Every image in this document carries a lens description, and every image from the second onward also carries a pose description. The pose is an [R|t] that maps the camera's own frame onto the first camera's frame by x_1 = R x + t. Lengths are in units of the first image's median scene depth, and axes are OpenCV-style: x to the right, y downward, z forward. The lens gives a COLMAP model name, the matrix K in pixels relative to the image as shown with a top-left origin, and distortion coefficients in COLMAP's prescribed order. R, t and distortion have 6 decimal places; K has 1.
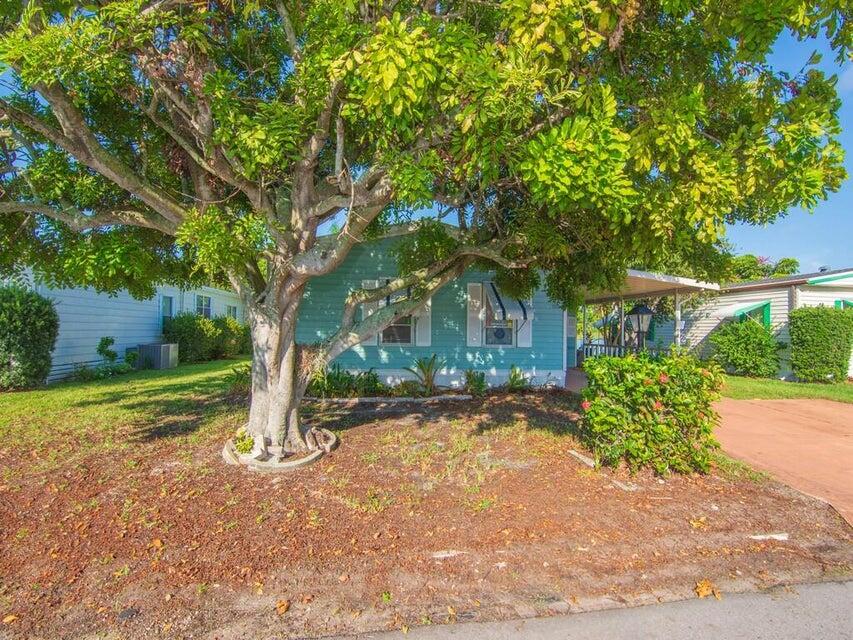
lens RADIAL K [[413.8, 0, 427.3], [0, 413.8, 323.8], [0, 0, 1]] dist [-0.013195, -0.005941]
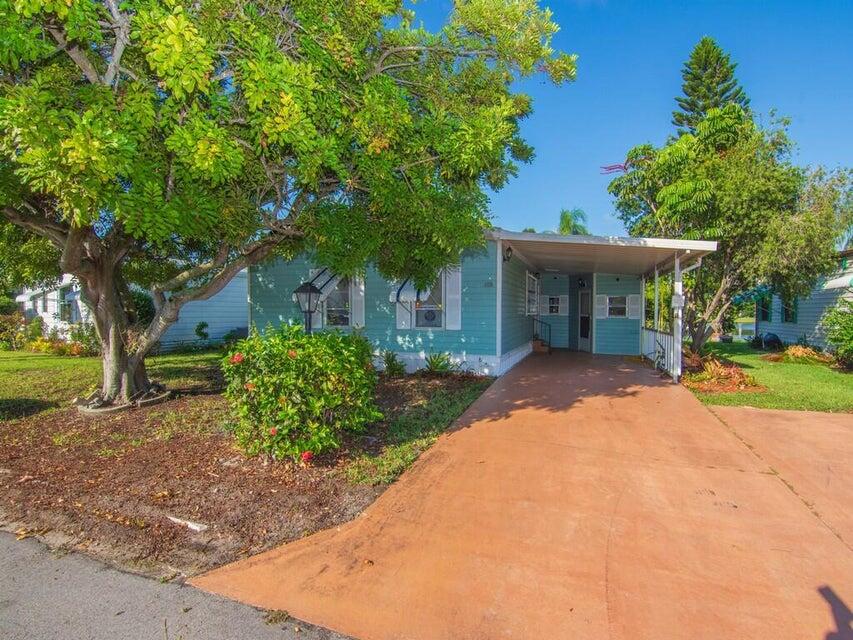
lens RADIAL K [[413.8, 0, 427.4], [0, 413.8, 319.8], [0, 0, 1]] dist [-0.013195, -0.005941]
pose [[0.881926, -0.008751, -0.471307, 0.627365], [0.021567, 0.999530, 0.021799, 0.011620], [0.470895, -0.029390, 0.881700, 0.147739]]
